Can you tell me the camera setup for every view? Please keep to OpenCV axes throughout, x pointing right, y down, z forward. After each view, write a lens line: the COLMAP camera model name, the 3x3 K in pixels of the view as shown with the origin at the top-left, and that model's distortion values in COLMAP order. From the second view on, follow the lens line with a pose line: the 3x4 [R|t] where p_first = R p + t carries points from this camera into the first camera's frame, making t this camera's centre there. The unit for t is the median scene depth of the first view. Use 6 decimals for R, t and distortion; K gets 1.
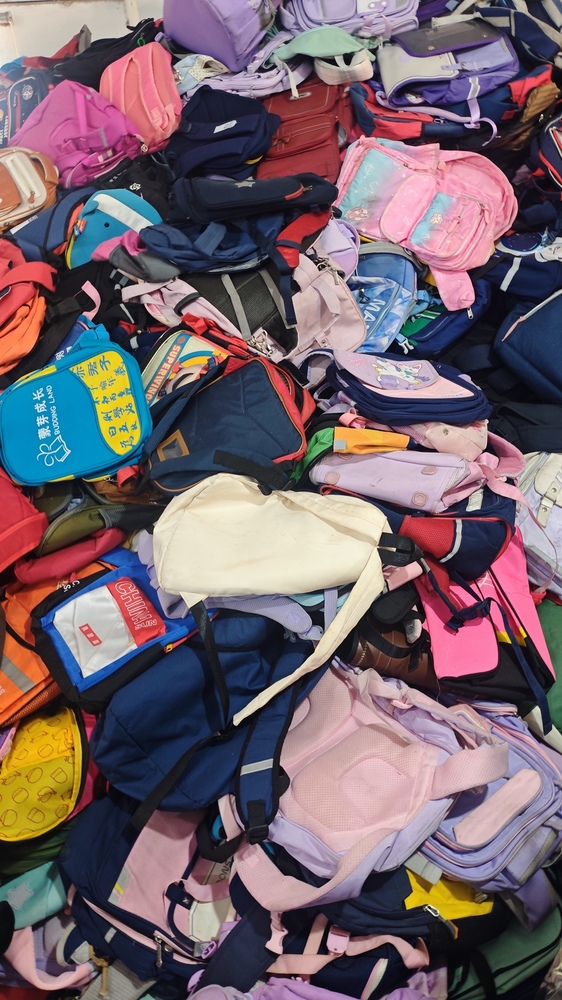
lens RADIAL K [[785.1, 0, 293.4], [0, 785.1, 445.8], [0, 0, 1]] dist [-0.023156, -0.002561]
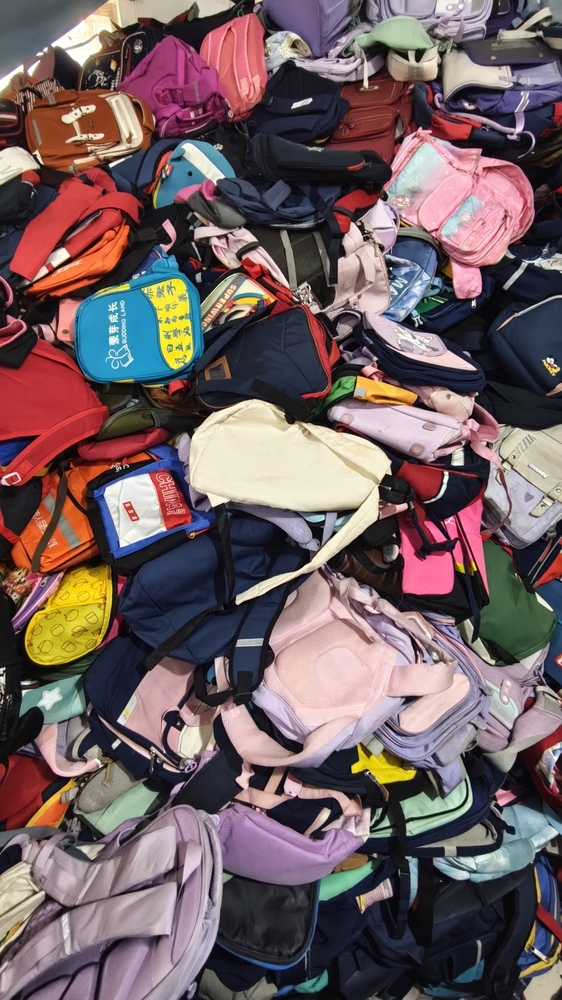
lens RADIAL K [[463.8, 0, 279.0], [0, 463.8, 494.3], [0, 0, 1]] dist [-0.000656, -0.000062]
pose [[0.985484, 0.169251, 0.013264, -0.036458], [-0.168523, 0.965794, 0.197084, 0.026584], [0.020547, -0.196459, 0.980297, 0.241975]]
